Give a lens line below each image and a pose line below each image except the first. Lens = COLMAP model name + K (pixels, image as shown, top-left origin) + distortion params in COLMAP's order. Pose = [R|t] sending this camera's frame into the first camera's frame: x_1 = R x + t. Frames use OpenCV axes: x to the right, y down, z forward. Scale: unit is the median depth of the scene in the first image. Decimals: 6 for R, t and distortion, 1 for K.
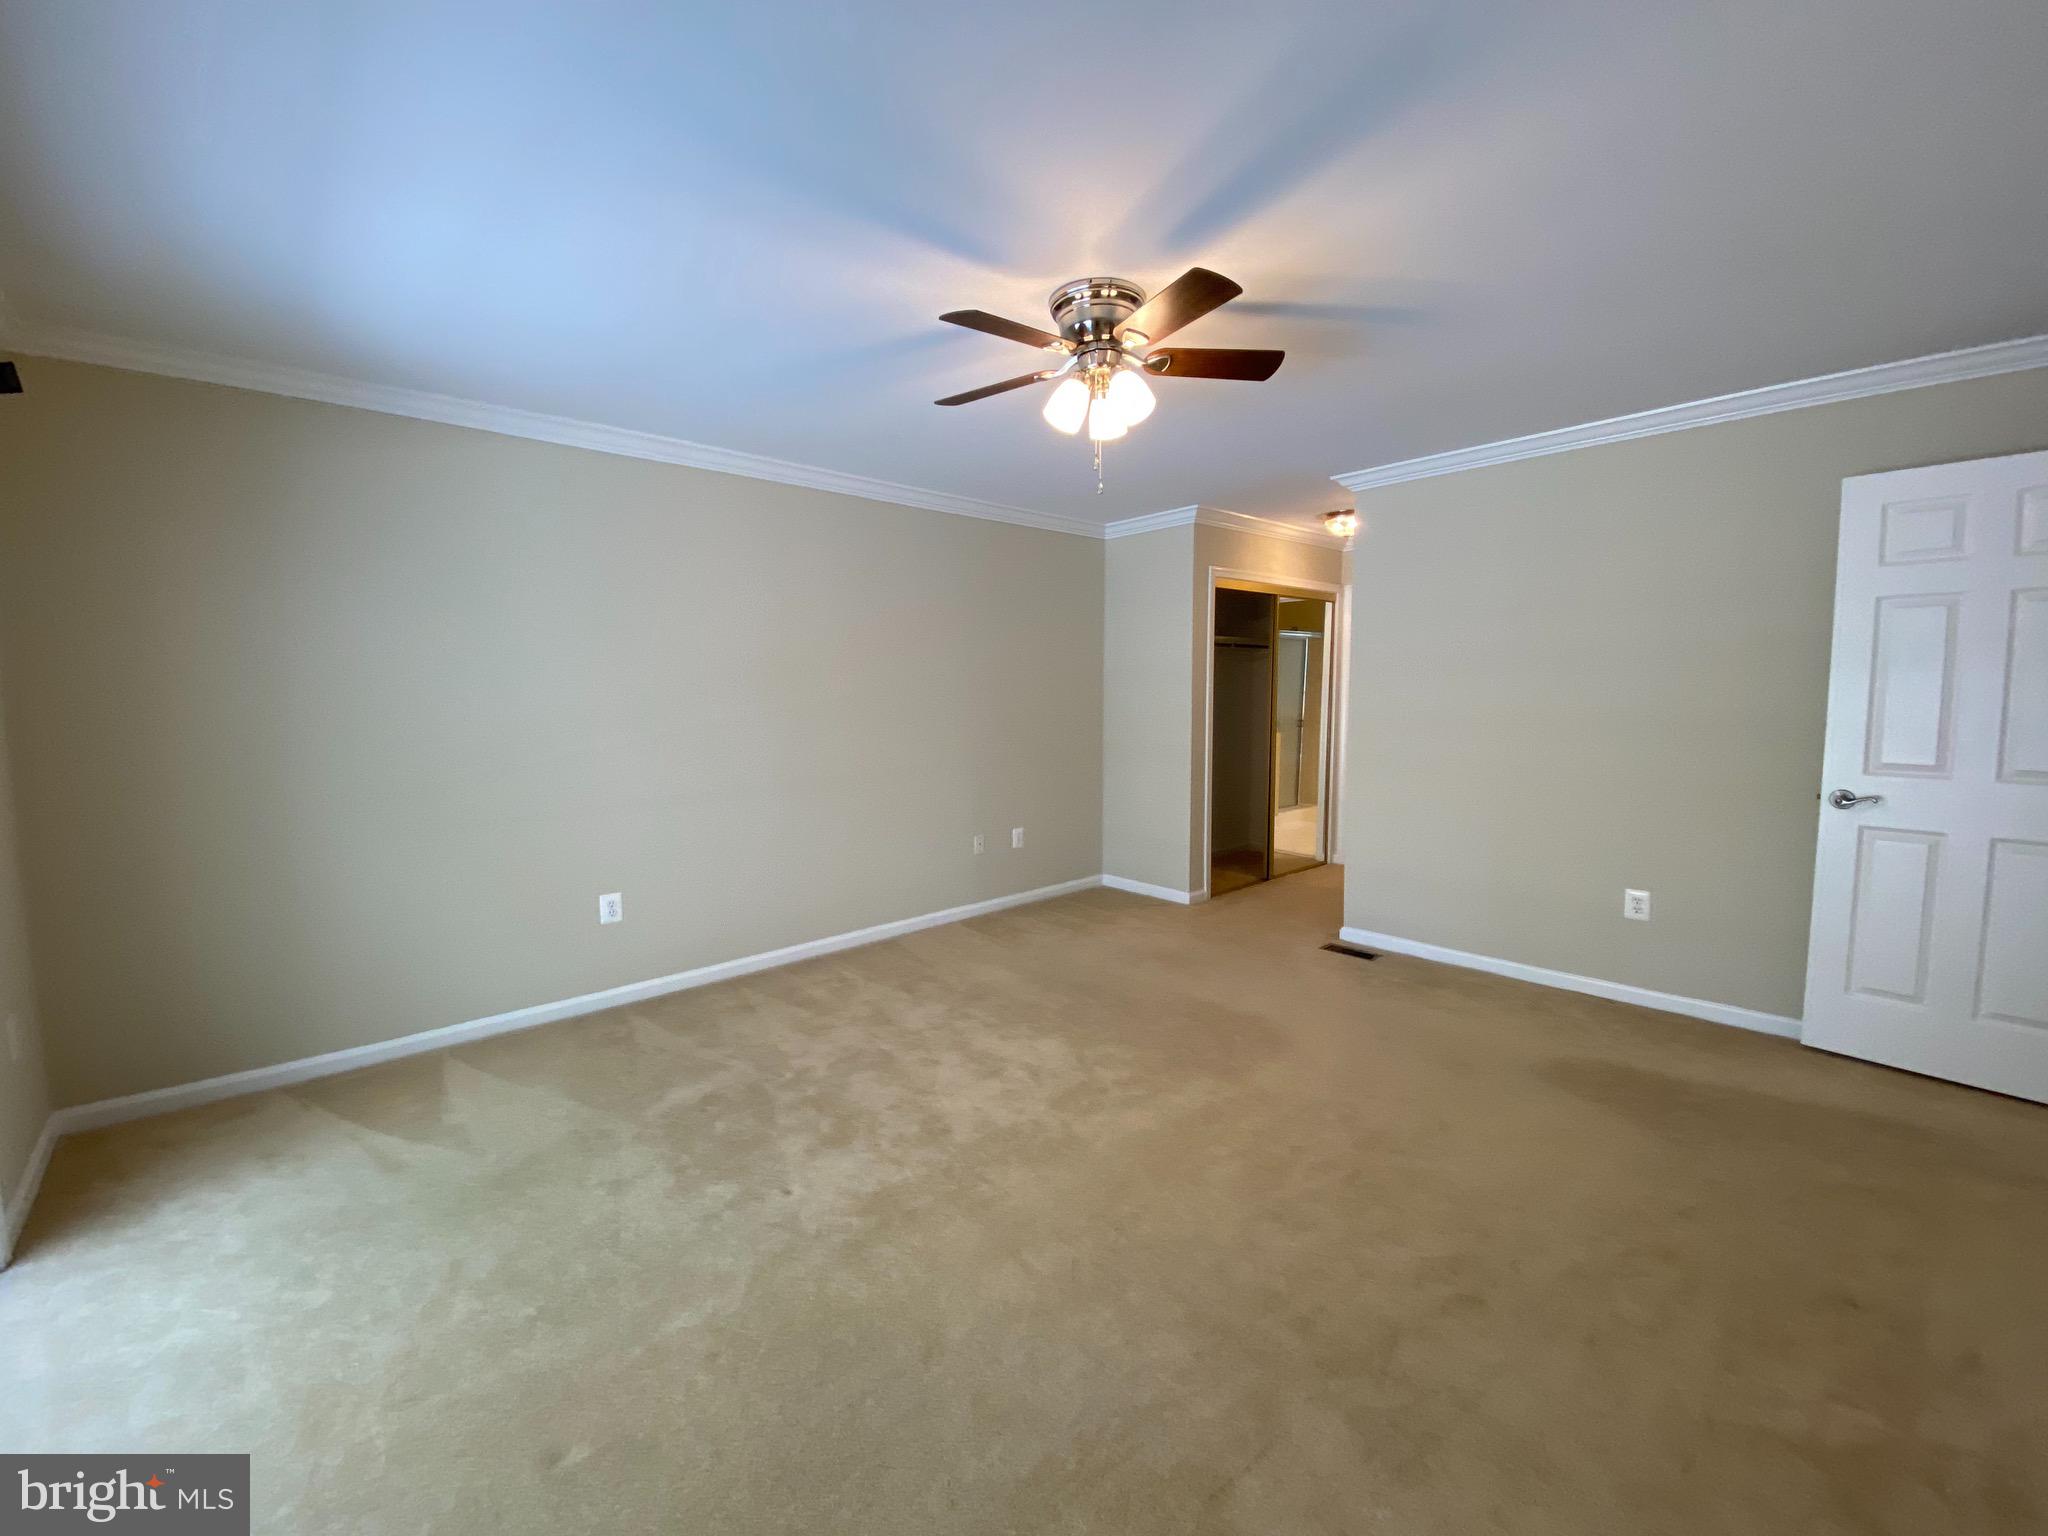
lens RADIAL K [[830.2, 0, 1024.0], [0, 830.2, 768.0], [0, 0, 1]] dist [0.017656, -0.018914]
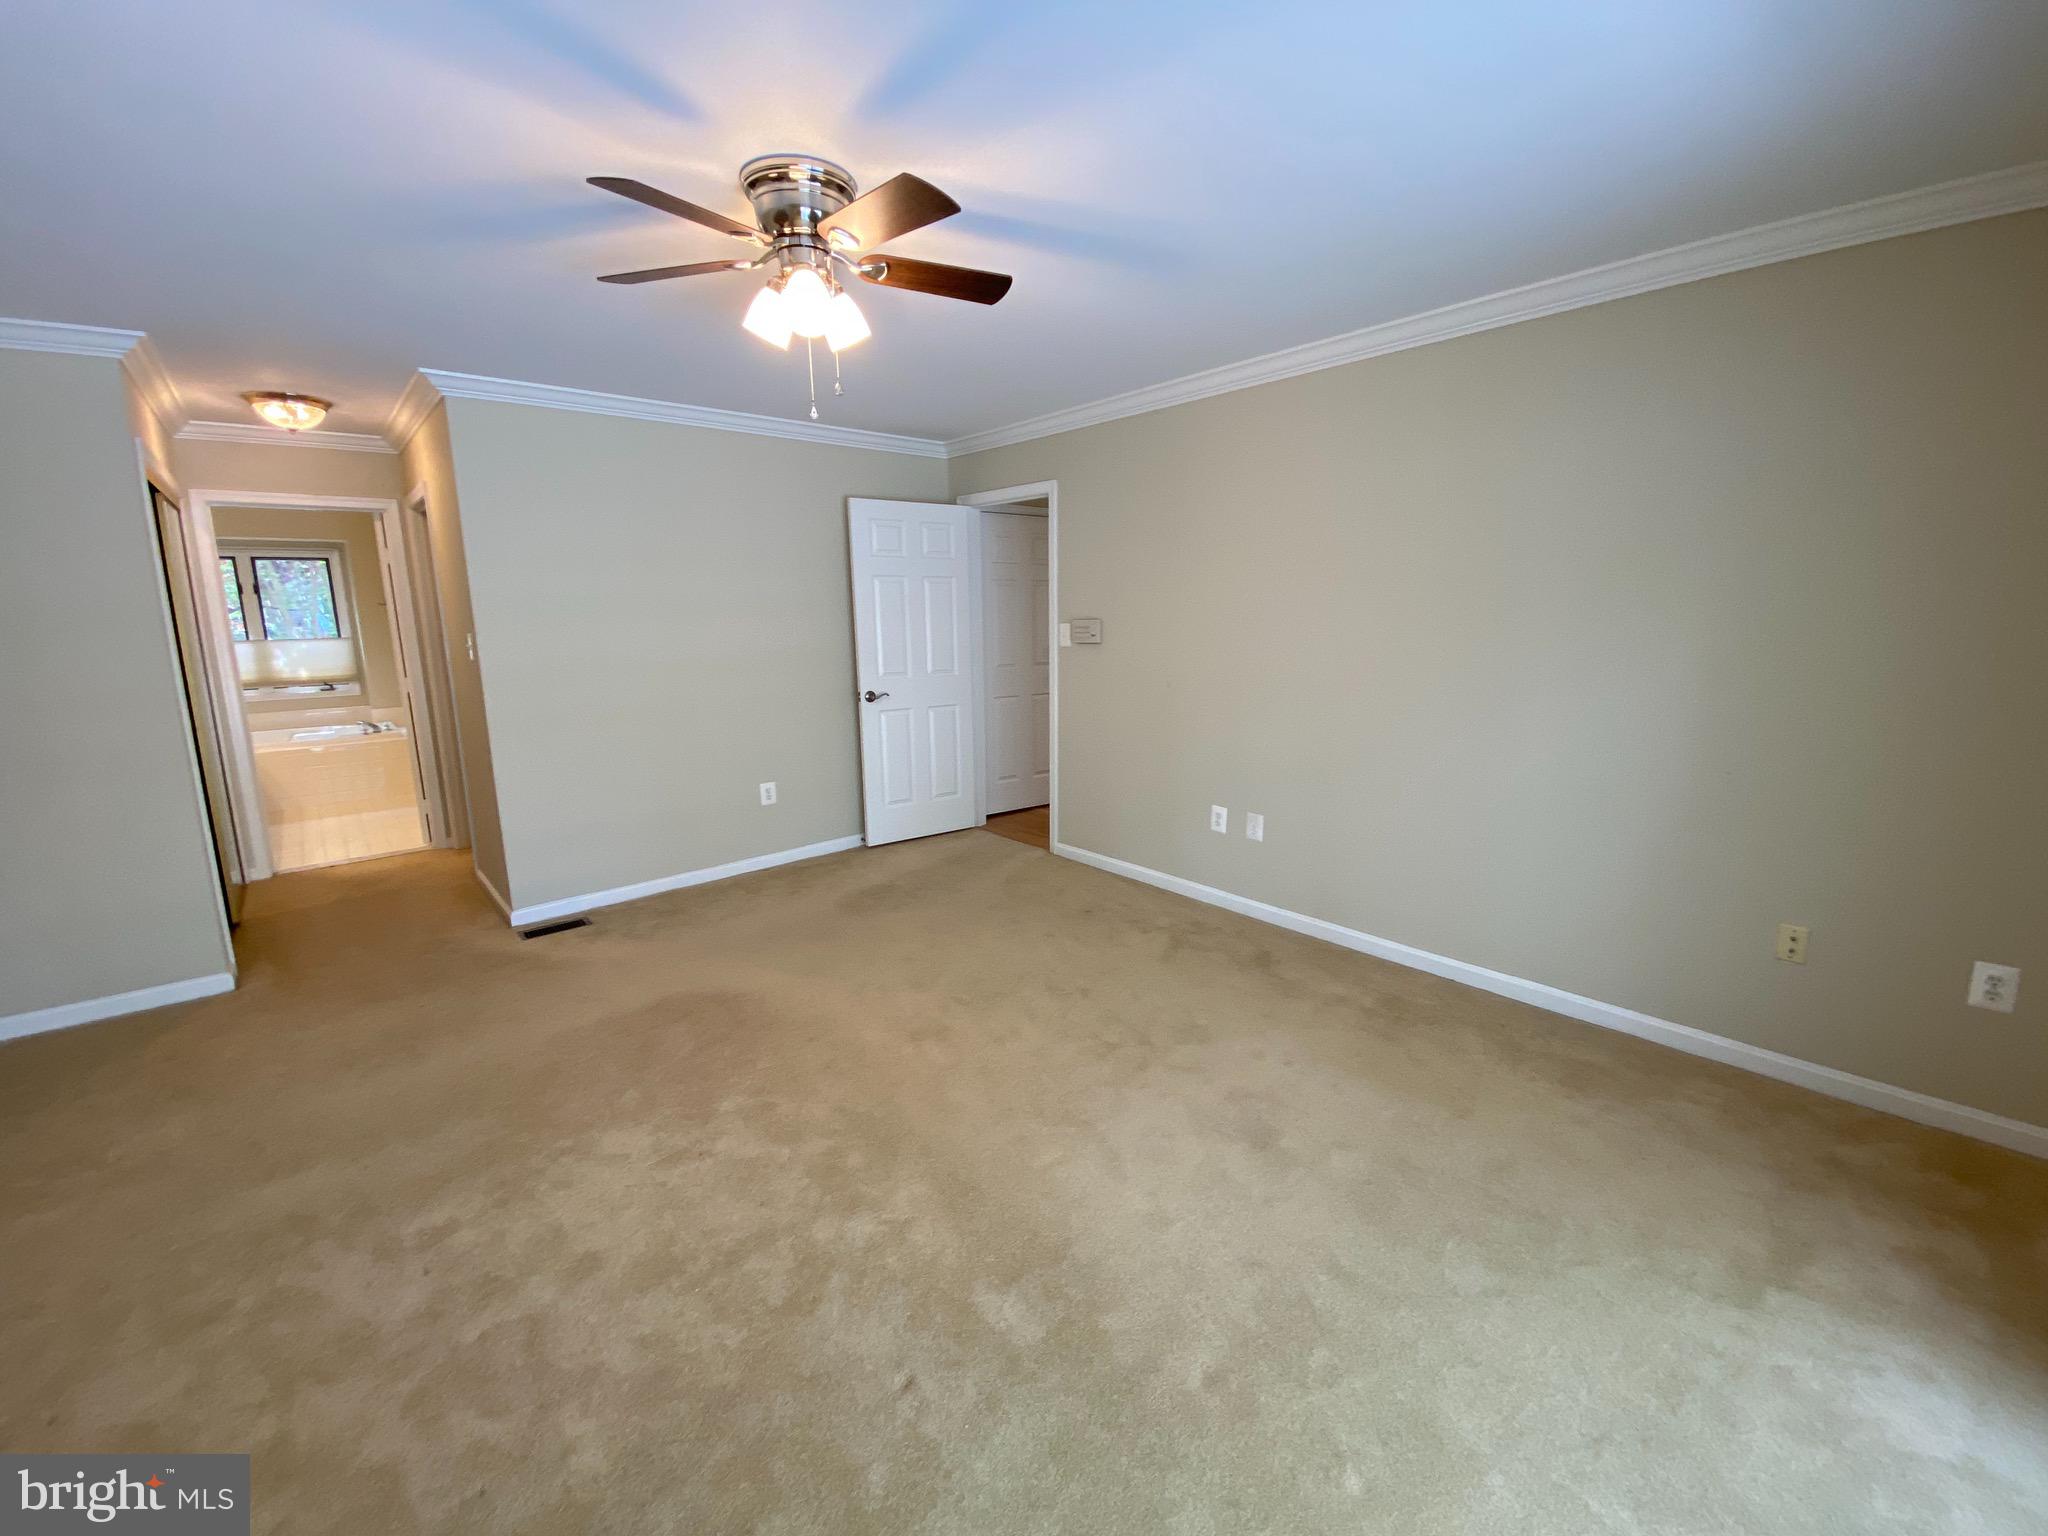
lens RADIAL K [[830.2, 0, 1024.0], [0, 830.2, 768.0], [0, 0, 1]] dist [0.017656, -0.018914]
pose [[0.002928, -0.182880, 0.983131, -0.613116], [0.103317, 0.977929, 0.181605, -0.083230], [-0.994644, 0.101043, 0.021758, 0.588059]]
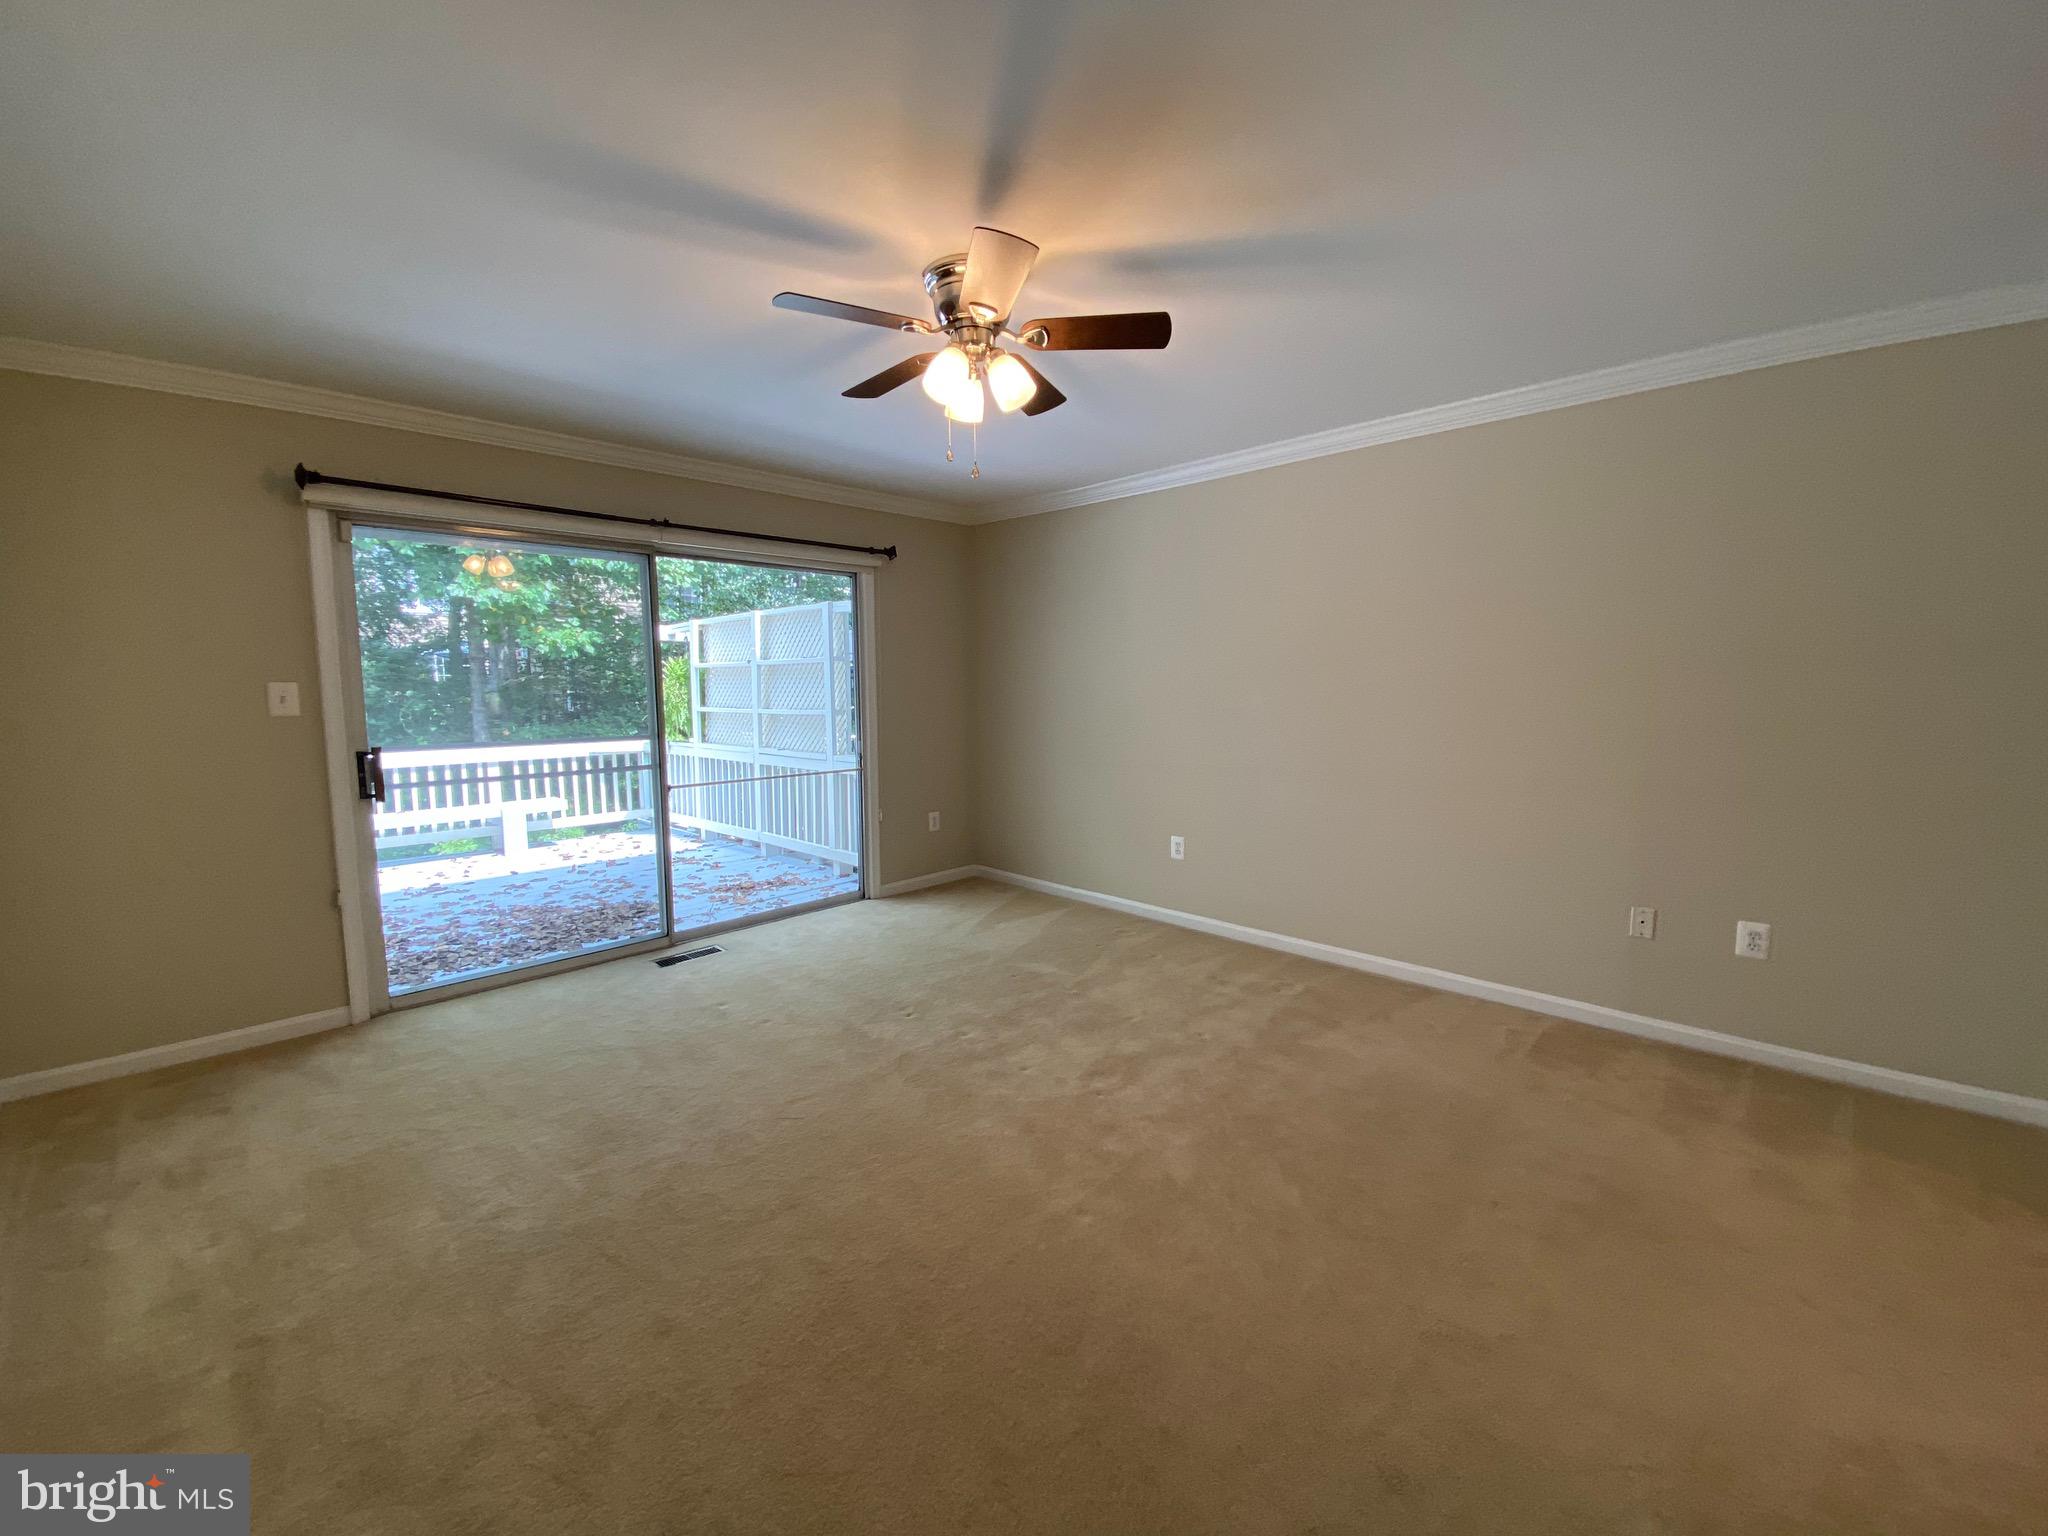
lens RADIAL K [[830.2, 0, 1024.0], [0, 830.2, 768.0], [0, 0, 1]] dist [0.017656, -0.018914]
pose [[0.052034, 0.114930, -0.992010, 0.811787], [-0.087915, 0.990026, 0.110089, -0.077348], [0.994768, 0.081484, 0.061619, 0.757538]]
